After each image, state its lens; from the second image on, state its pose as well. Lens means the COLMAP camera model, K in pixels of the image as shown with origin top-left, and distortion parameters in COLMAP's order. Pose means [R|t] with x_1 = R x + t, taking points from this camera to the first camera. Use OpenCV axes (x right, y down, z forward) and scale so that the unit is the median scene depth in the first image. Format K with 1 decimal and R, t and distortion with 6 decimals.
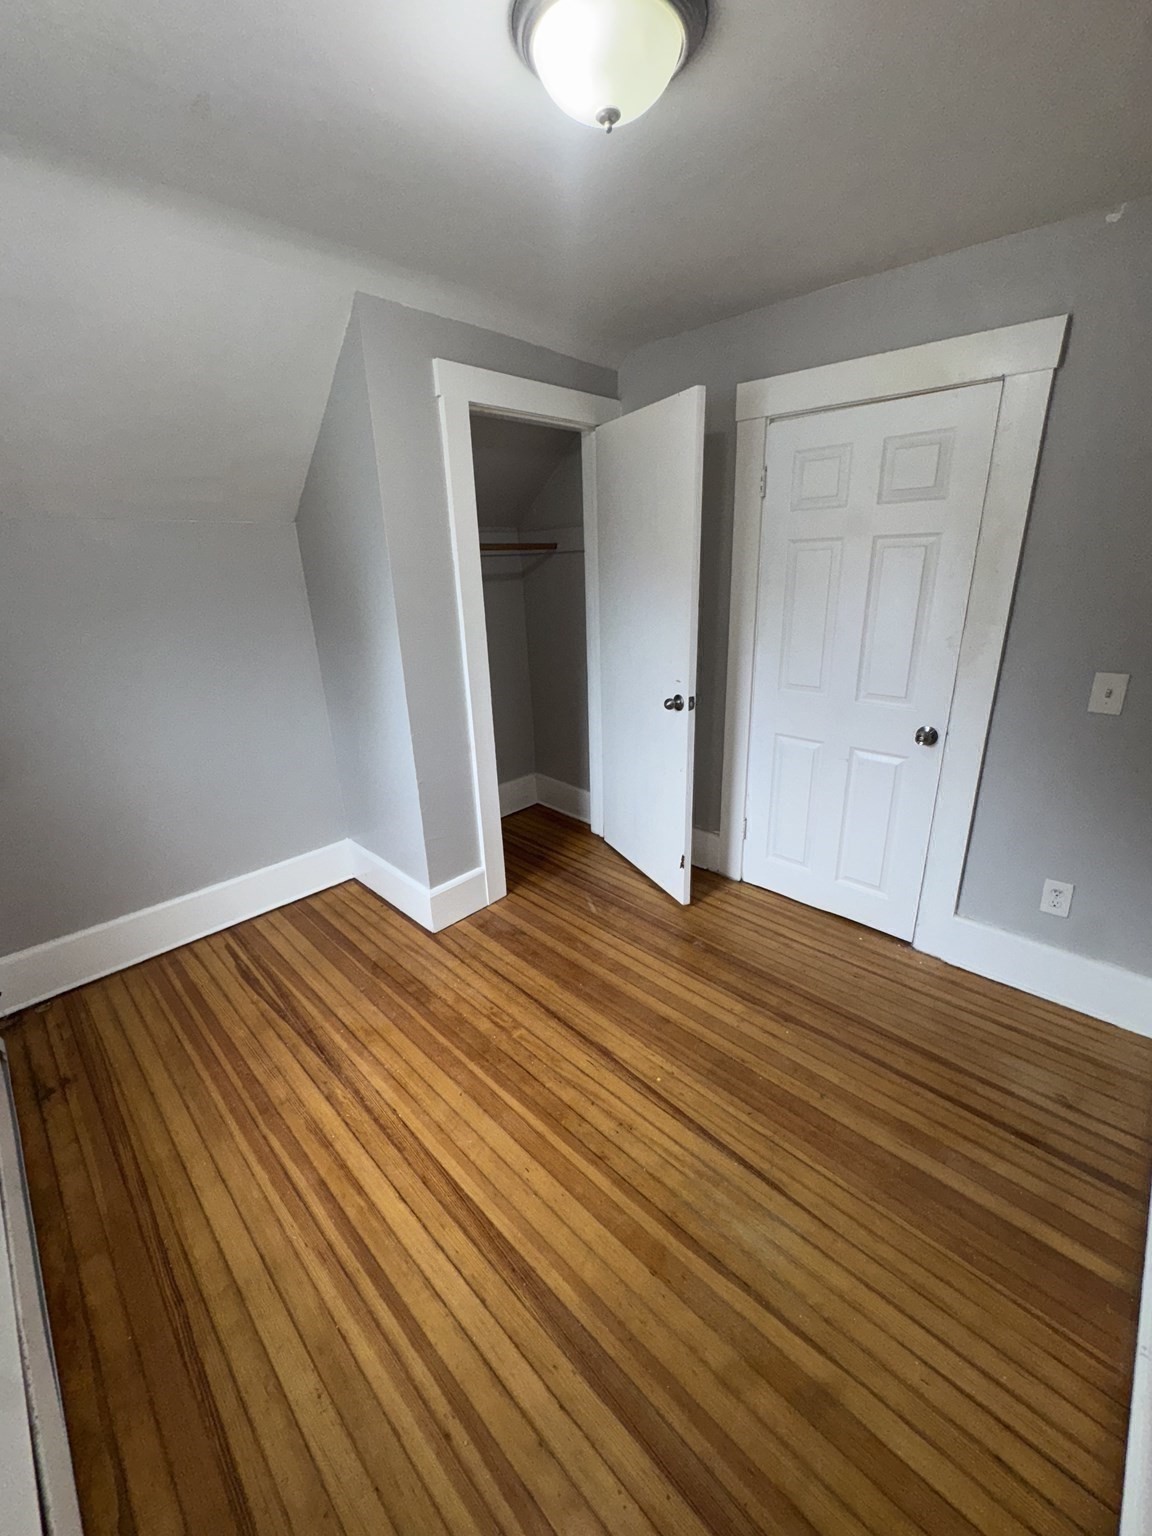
lens RADIAL K [[610.0, 0, 579.7], [0, 610.0, 769.7], [0, 0, 1]] dist [-0.004437, 0.000679]
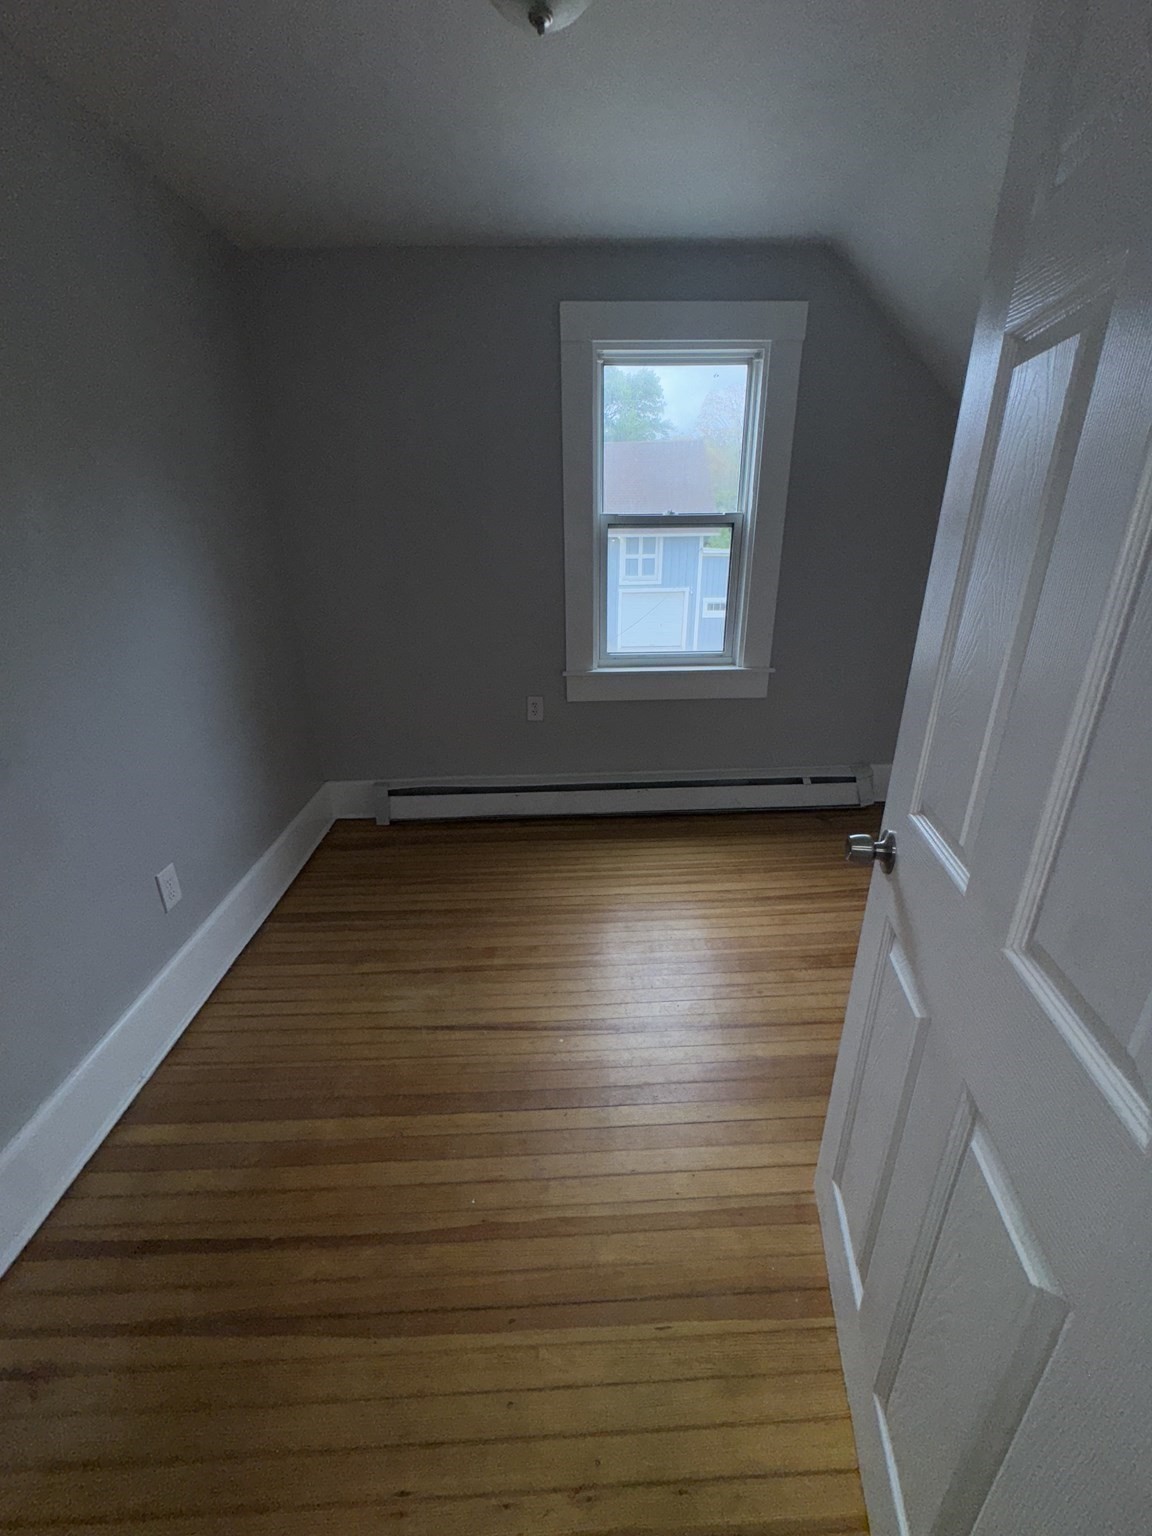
lens RADIAL K [[610.0, 0, 579.6], [0, 610.0, 765.4], [0, 0, 1]] dist [-0.004437, 0.000679]
pose [[-0.687042, 0.293756, -0.664590, 0.565772], [-0.210756, 0.794753, 0.569166, -0.342703], [0.695381, 0.531107, -0.484118, 1.165420]]
